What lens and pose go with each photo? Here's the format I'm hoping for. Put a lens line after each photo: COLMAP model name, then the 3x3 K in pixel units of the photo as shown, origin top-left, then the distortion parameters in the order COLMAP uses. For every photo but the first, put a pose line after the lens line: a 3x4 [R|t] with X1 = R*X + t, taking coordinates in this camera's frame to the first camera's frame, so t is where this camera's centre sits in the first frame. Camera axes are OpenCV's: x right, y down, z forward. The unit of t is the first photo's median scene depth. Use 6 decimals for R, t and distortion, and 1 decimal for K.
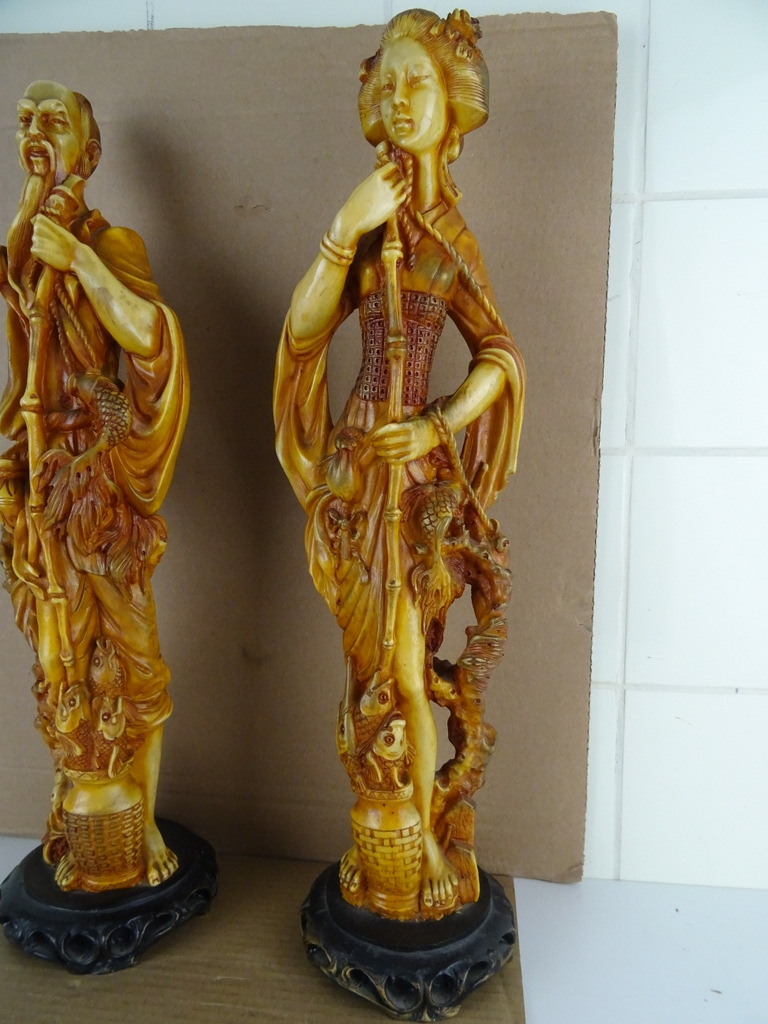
lens RADIAL K [[731.7, 0, 384.0], [0, 731.7, 512.0], [0, 0, 1]] dist [-0.002703, -0.003669]
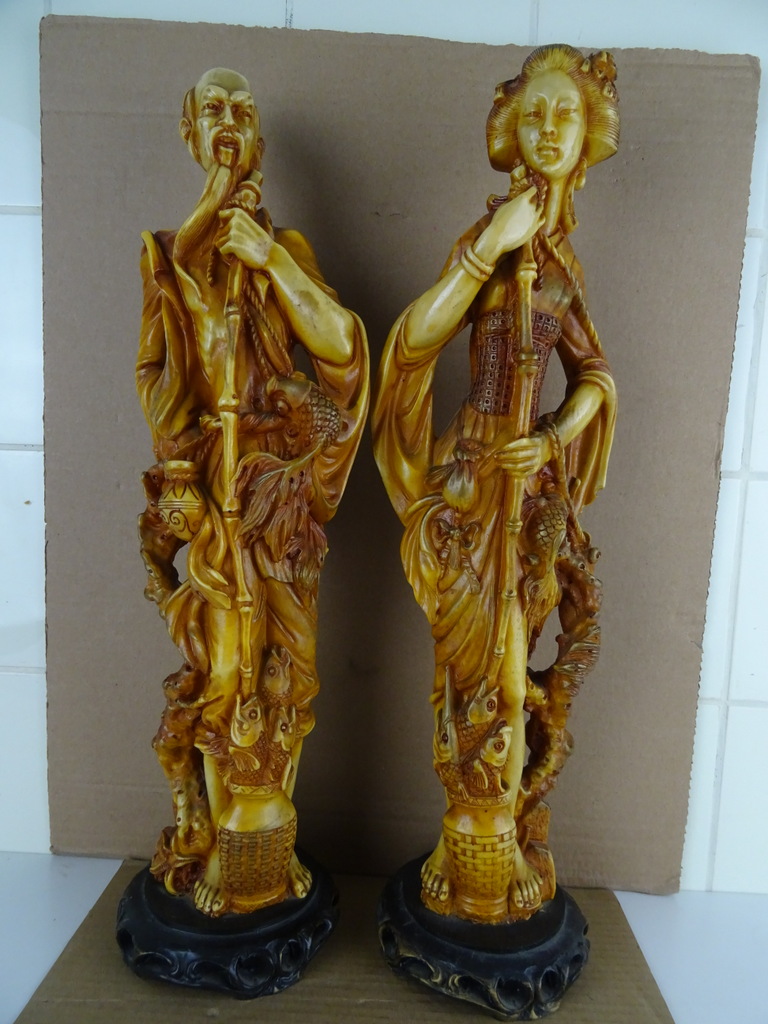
lens RADIAL K [[731.7, 0, 384.0], [0, 731.7, 512.0], [0, 0, 1]] dist [-0.002703, -0.003669]
pose [[0.975852, 0.021532, 0.217371, -0.379559], [-0.019232, 0.999734, -0.012692, 0.000212], [-0.217587, 0.008205, 0.976007, 0.035279]]
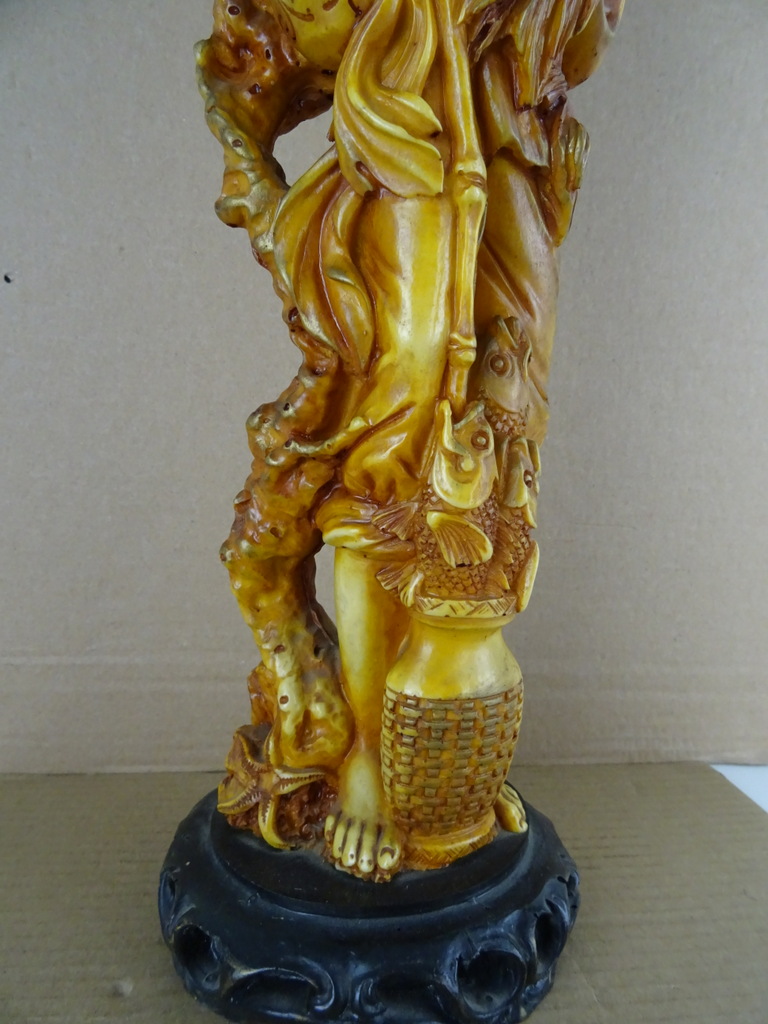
lens RADIAL K [[731.7, 0, 384.0], [0, 731.7, 512.0], [0, 0, 1]] dist [-0.002703, -0.003669]
pose [[0.935281, -0.009416, 0.353780, -0.556087], [0.007475, 0.999949, 0.006853, 0.313234], [-0.353826, -0.003765, 0.935304, 0.643694]]
